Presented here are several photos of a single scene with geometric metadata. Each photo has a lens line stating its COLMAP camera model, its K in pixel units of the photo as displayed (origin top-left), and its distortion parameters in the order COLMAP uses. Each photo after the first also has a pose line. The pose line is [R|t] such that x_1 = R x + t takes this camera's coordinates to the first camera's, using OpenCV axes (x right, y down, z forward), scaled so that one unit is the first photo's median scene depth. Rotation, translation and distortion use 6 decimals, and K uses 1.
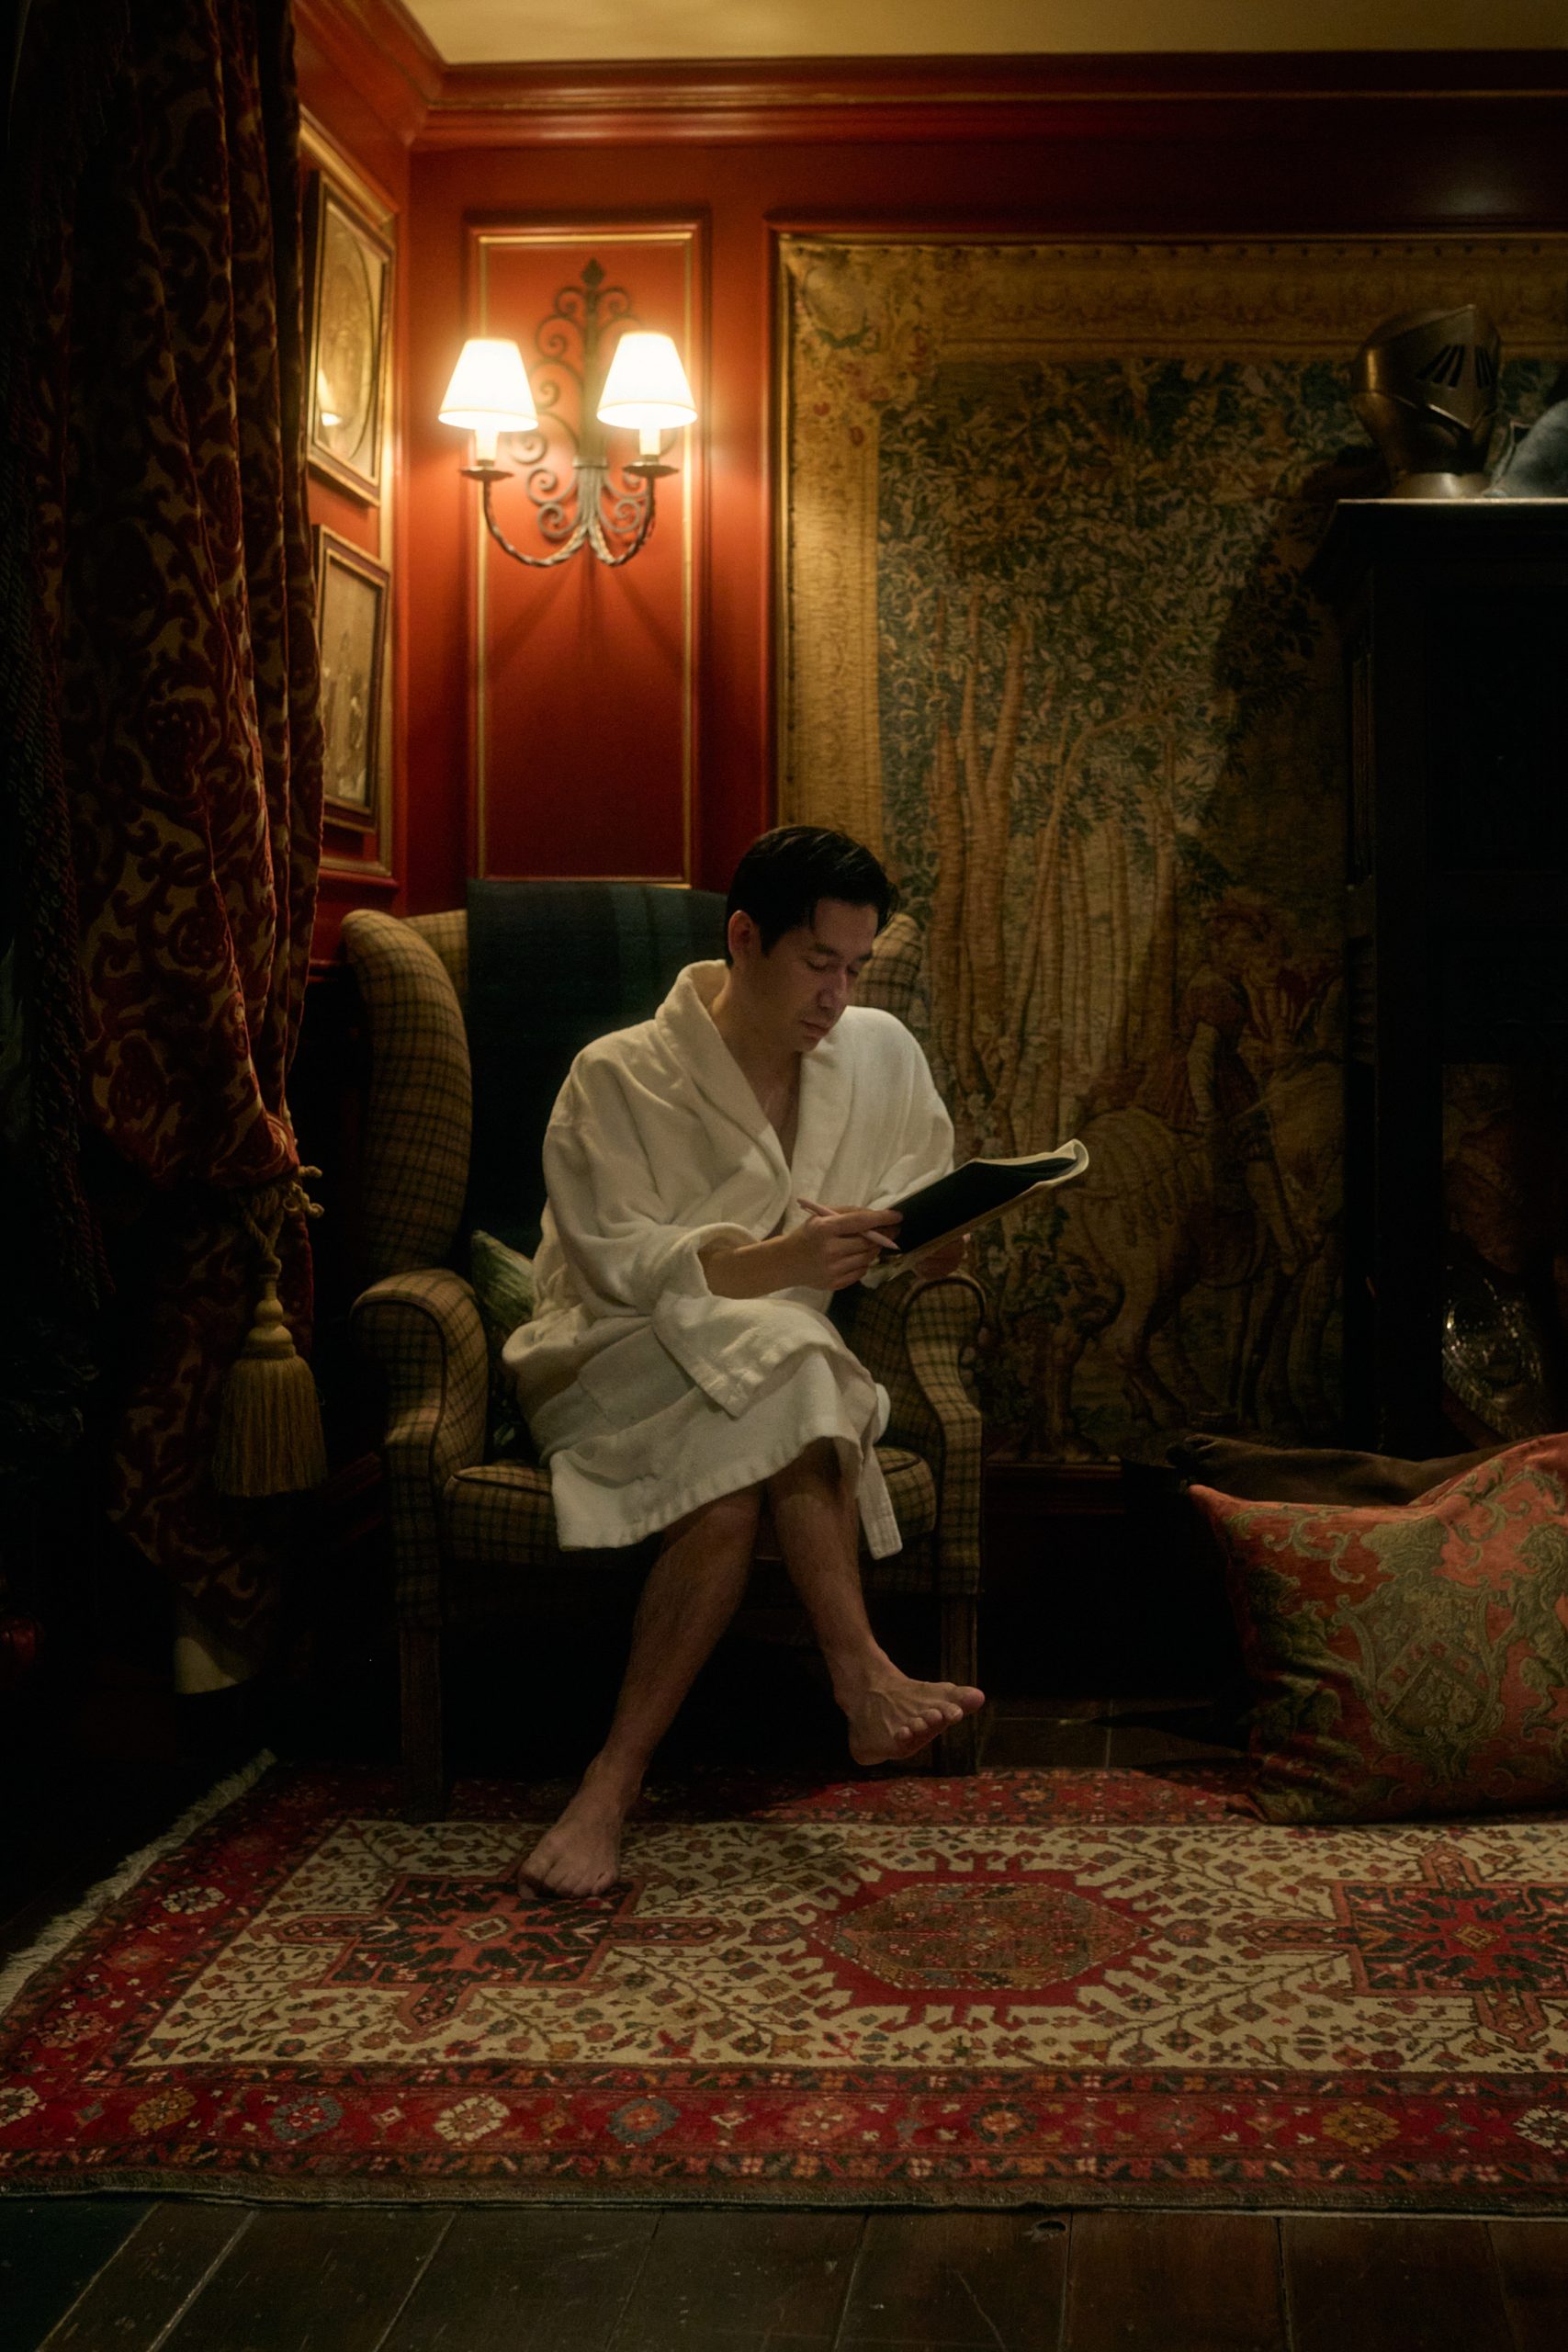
lens RADIAL K [[2576.2, 0, 1043.5], [0, 2576.2, 1010.4], [0, 0, 1]] dist [-0.062981, 0.044859]
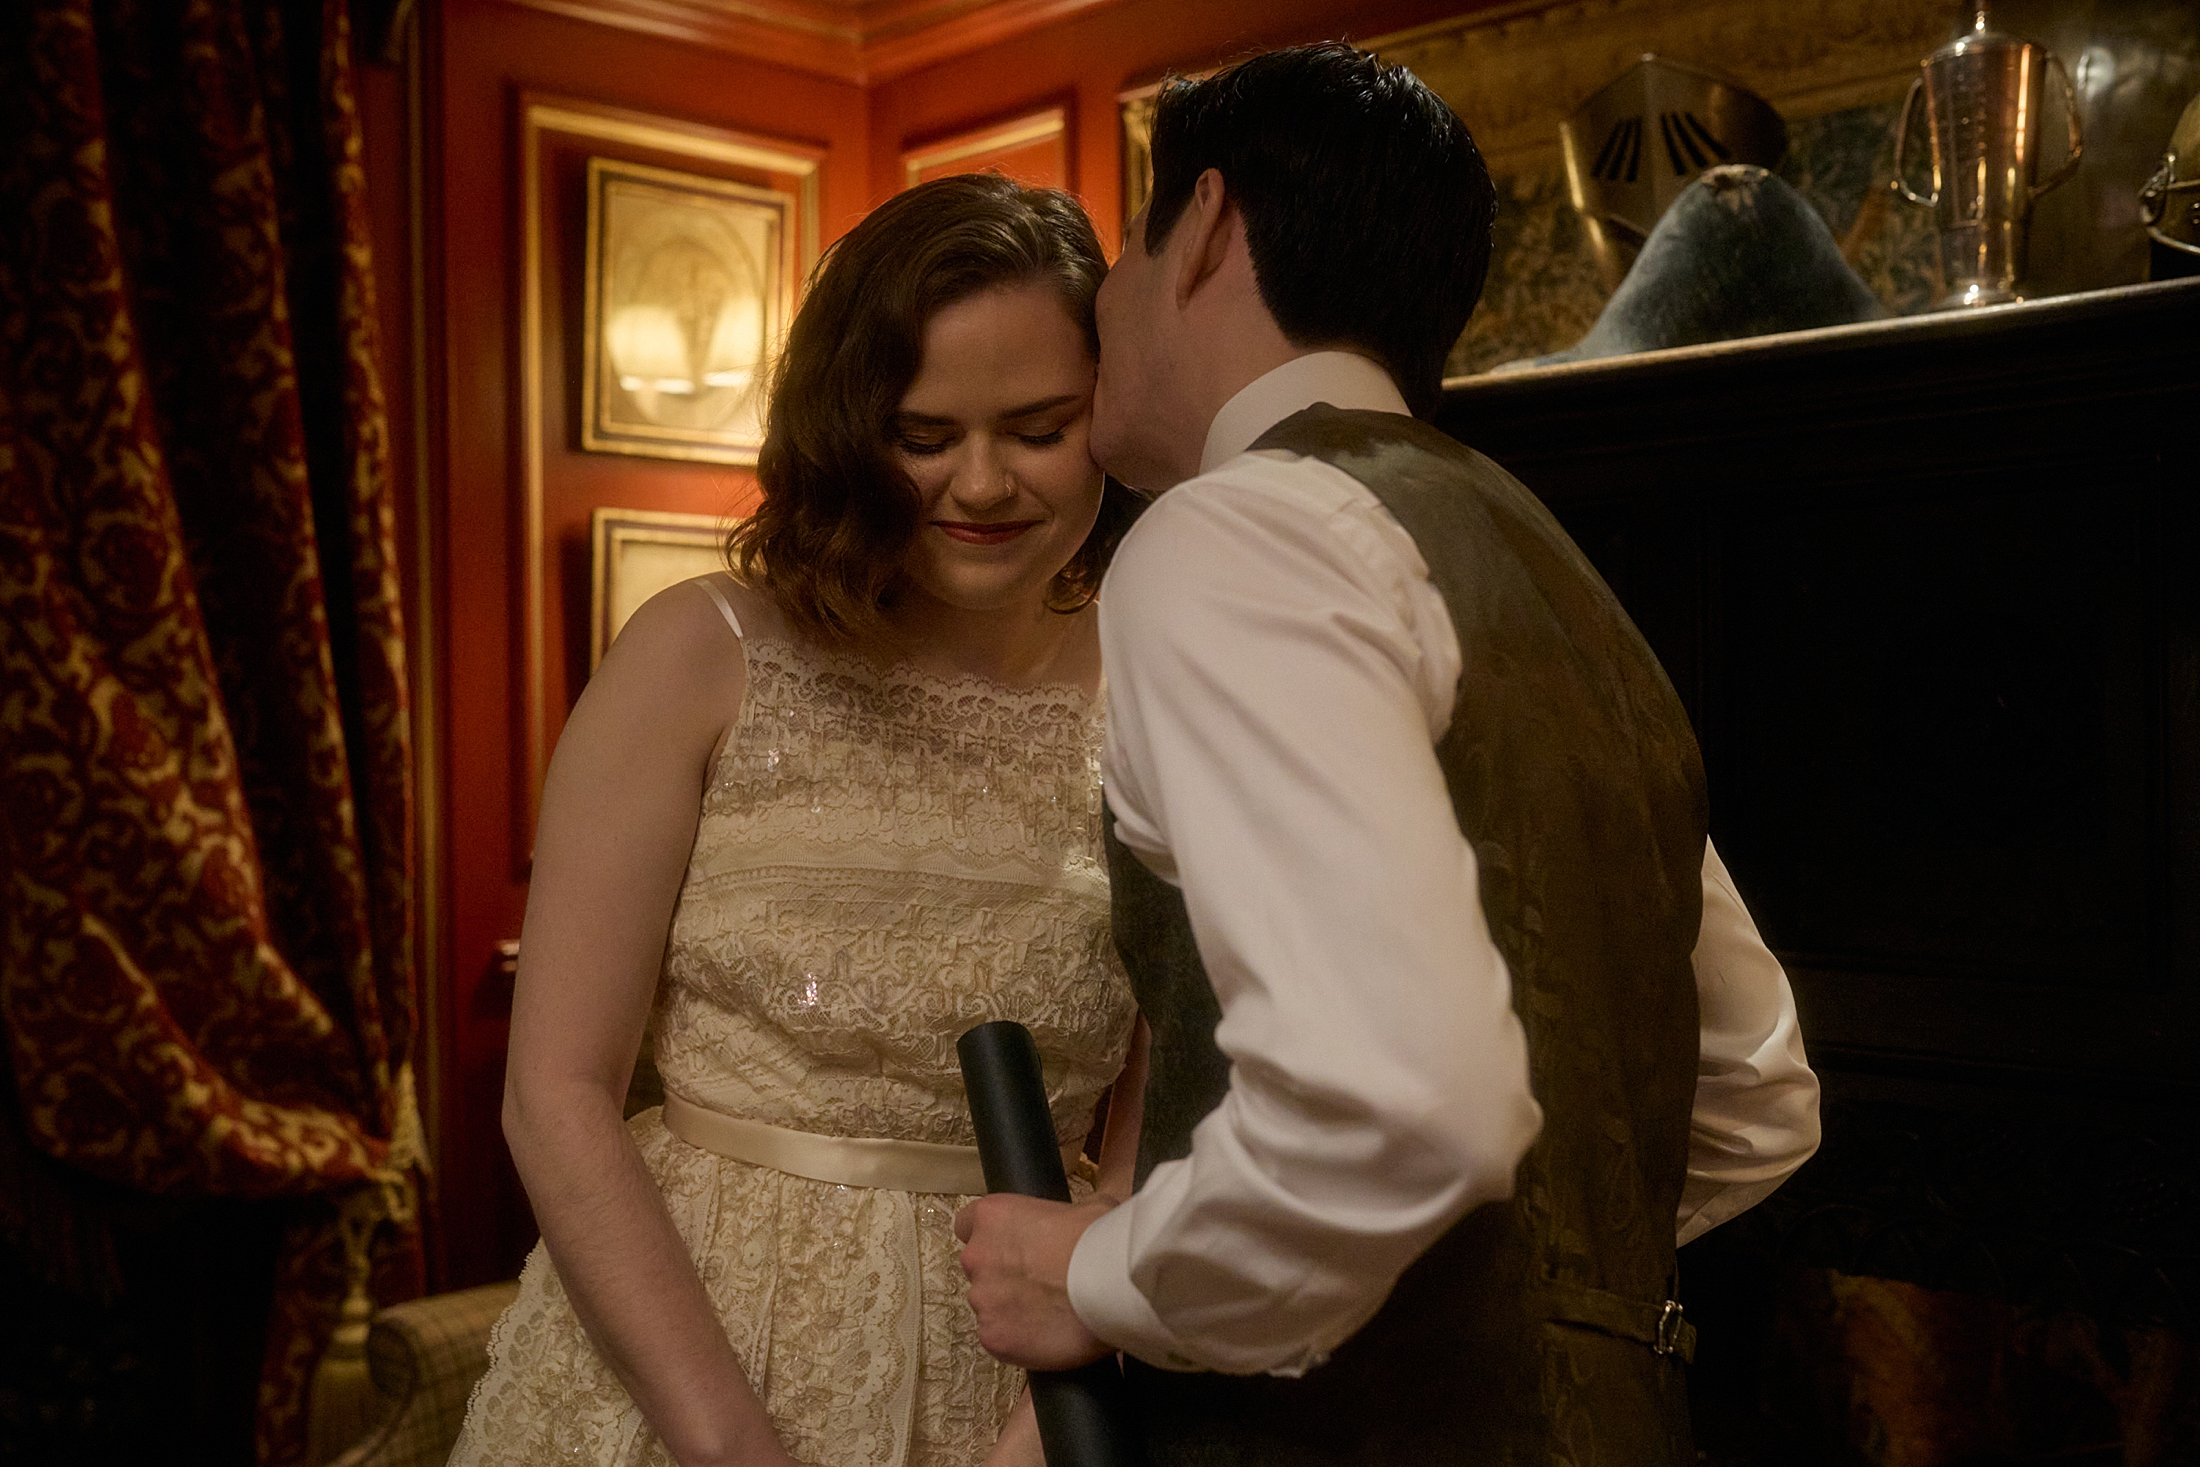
lens RADIAL K [[2287.7, 0, 1063.1], [0, 2287.7, 743.0], [0, 0, 1]] dist [-0.031662, 0.004140]
pose [[0.713285, 0.004374, -0.700861, 0.427566], [0.006935, 0.999888, 0.013298, -0.096116], [0.700840, -0.014345, 0.713174, 0.426696]]
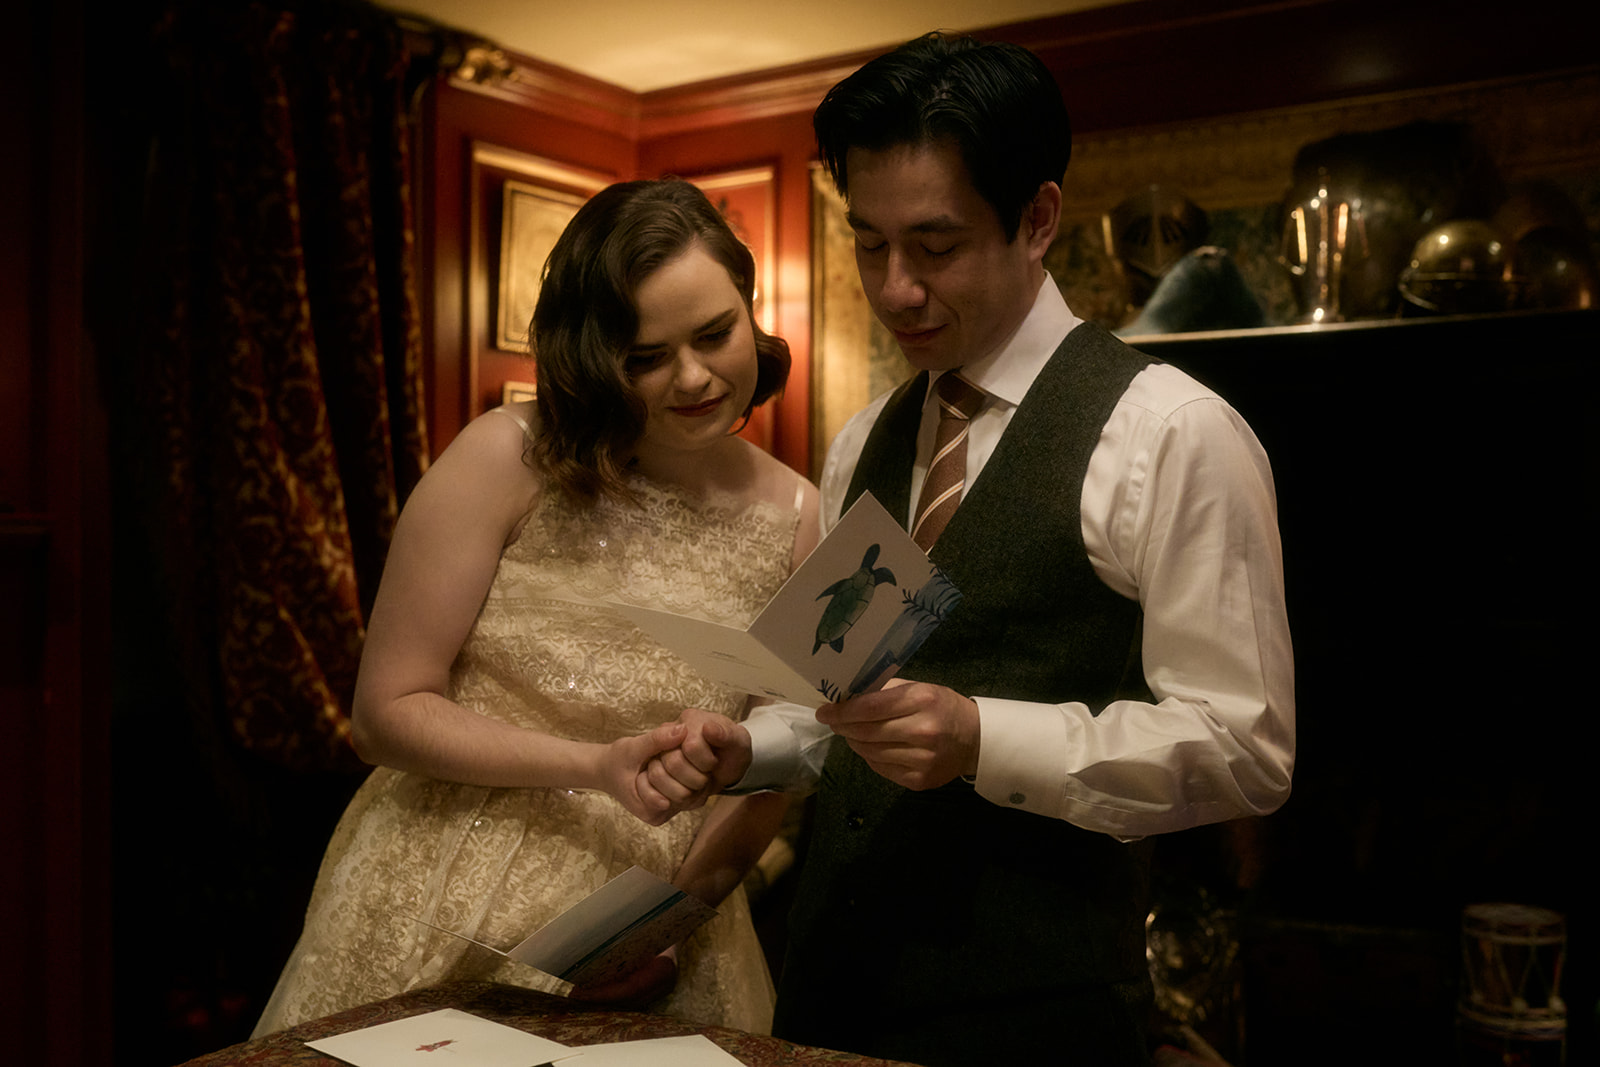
lens RADIAL K [[1645.3, 0, 776.8], [0, 1645.3, 532.1], [0, 0, 1]] dist [-0.068248, 0.100320]
pose [[0.835612, 0.008365, -0.549257, 0.435254], [-0.007169, 0.999965, 0.004321, -0.083588], [0.549274, 0.000327, 0.835642, 0.141876]]
